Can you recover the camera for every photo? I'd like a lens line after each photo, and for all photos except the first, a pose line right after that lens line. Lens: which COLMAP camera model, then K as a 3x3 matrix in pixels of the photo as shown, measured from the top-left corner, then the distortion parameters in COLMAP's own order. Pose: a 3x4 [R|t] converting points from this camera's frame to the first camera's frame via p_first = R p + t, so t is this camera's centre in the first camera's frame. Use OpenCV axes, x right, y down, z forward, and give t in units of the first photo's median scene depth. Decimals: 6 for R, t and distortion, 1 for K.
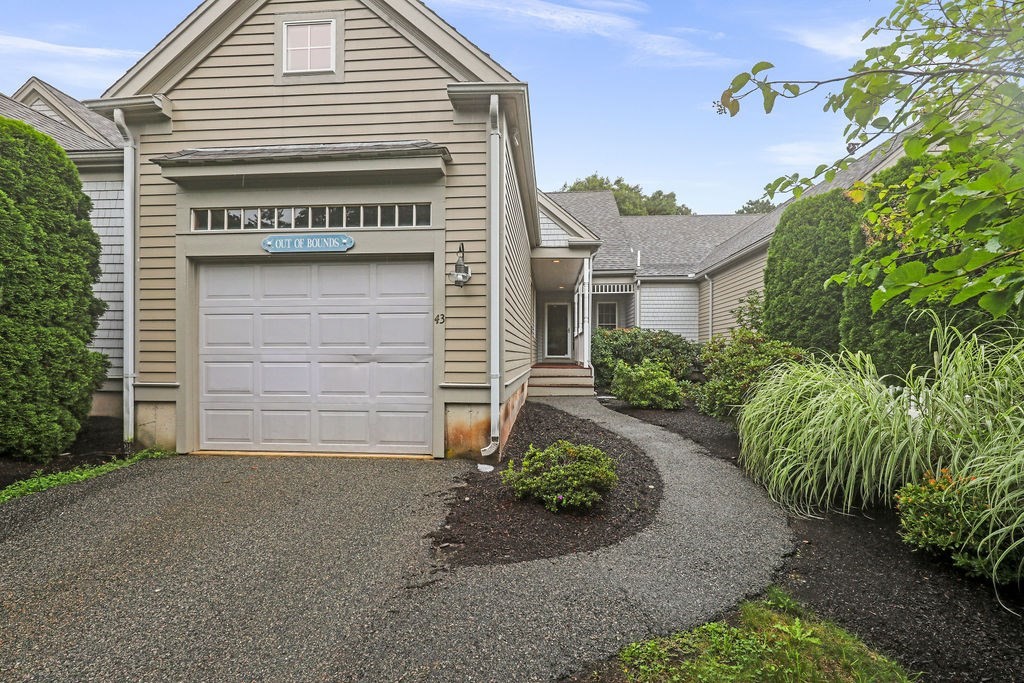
lens RADIAL K [[461.6, 0, 515.8], [0, 461.6, 353.1], [0, 0, 1]] dist [0.000485, -0.000196]
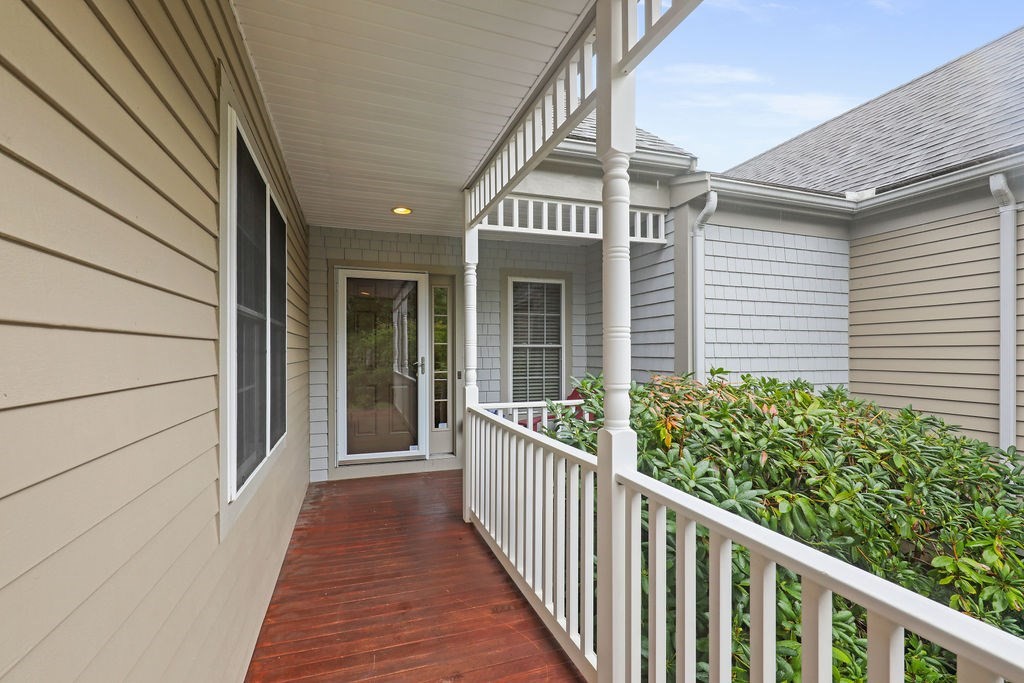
lens RADIAL K [[461.6, 0, 515.8], [0, 461.6, 353.1], [0, 0, 1]] dist [0.000485, -0.000196]
pose [[0.914541, -0.003727, 0.404477, 0.055347], [0.002108, 0.999988, 0.004448, -0.065373], [-0.404489, -0.003216, 0.914537, 0.785798]]
